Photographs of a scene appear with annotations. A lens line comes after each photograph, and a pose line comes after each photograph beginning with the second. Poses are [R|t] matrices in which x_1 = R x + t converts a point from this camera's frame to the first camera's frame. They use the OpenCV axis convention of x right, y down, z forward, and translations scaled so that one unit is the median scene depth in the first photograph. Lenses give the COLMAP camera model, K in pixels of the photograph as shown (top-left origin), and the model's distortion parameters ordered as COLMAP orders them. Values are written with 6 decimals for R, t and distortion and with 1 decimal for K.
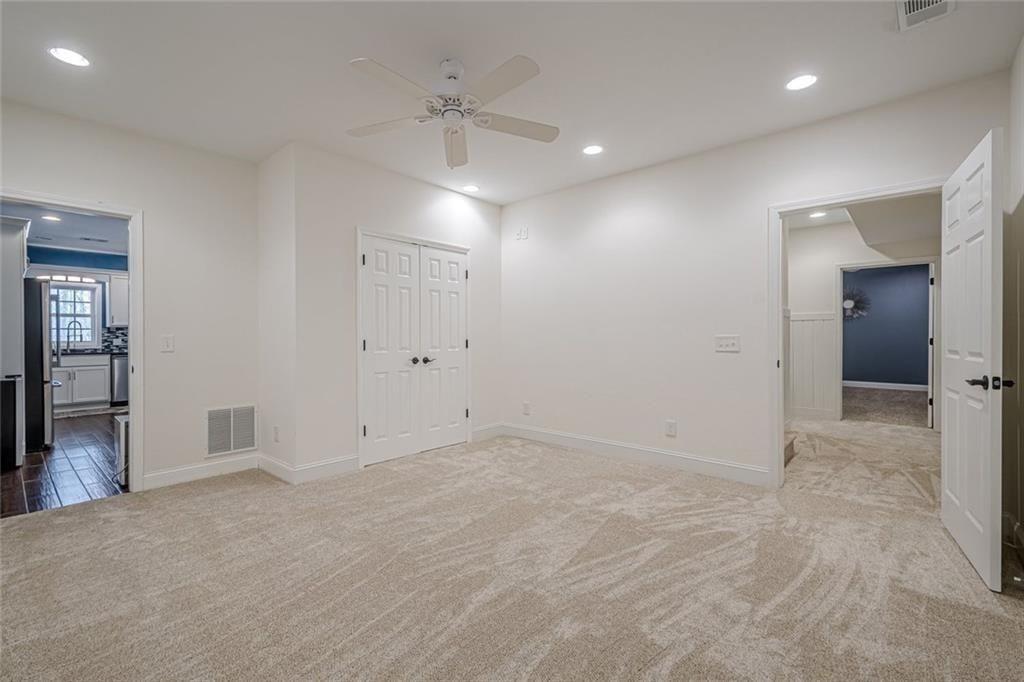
lens RADIAL K [[452.5, 0, 515.5], [0, 452.5, 337.9], [0, 0, 1]] dist [0.012236, -0.002197]
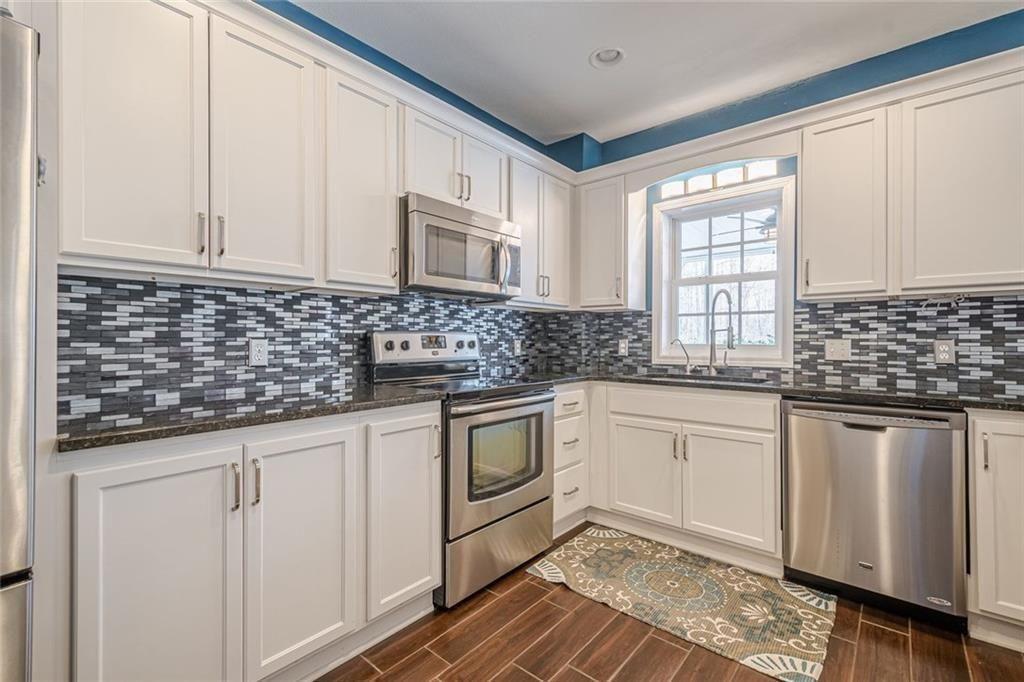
lens RADIAL K [[452.5, 0, 506.7], [0, 452.5, 337.4], [0, 0, 1]] dist [0.012236, -0.002197]
pose [[0.010542, 0.002146, -0.999942, -0.583379], [-0.004286, 0.999989, 0.002101, 0.000551], [0.999935, 0.004264, 0.010551, 0.795970]]
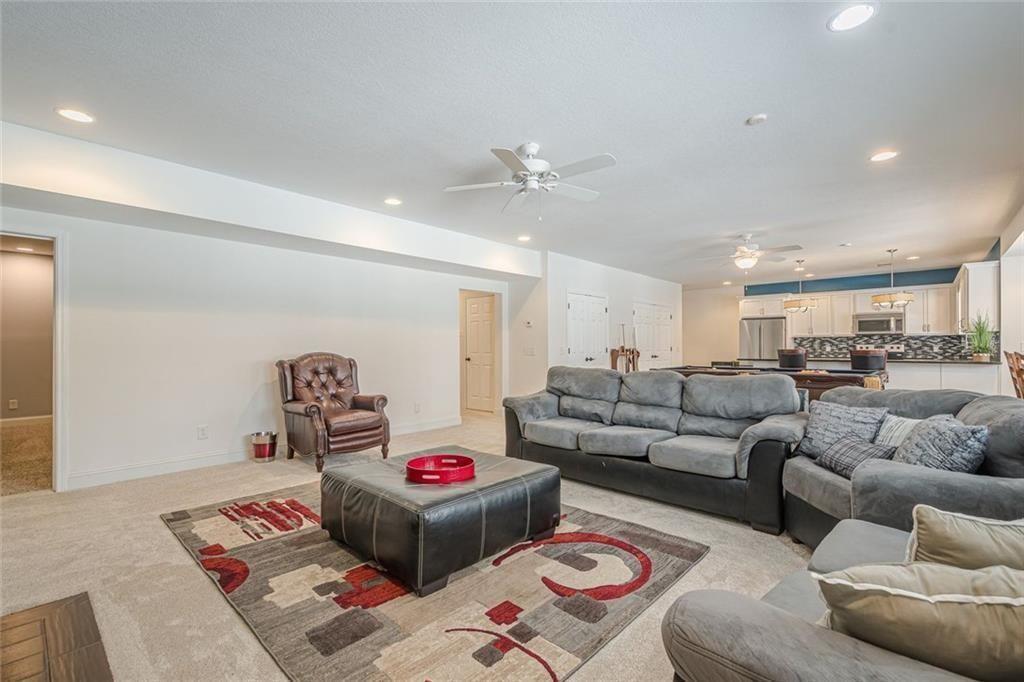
lens RADIAL K [[452.5, 0, 504.9], [0, 452.5, 338.5], [0, 0, 1]] dist [0.012236, -0.002197]
pose [[-0.999760, 0.008255, 0.020287, 0.065177], [0.007891, 0.999808, -0.017941, -0.003823], [-0.020431, -0.017776, -0.999633, 1.983665]]
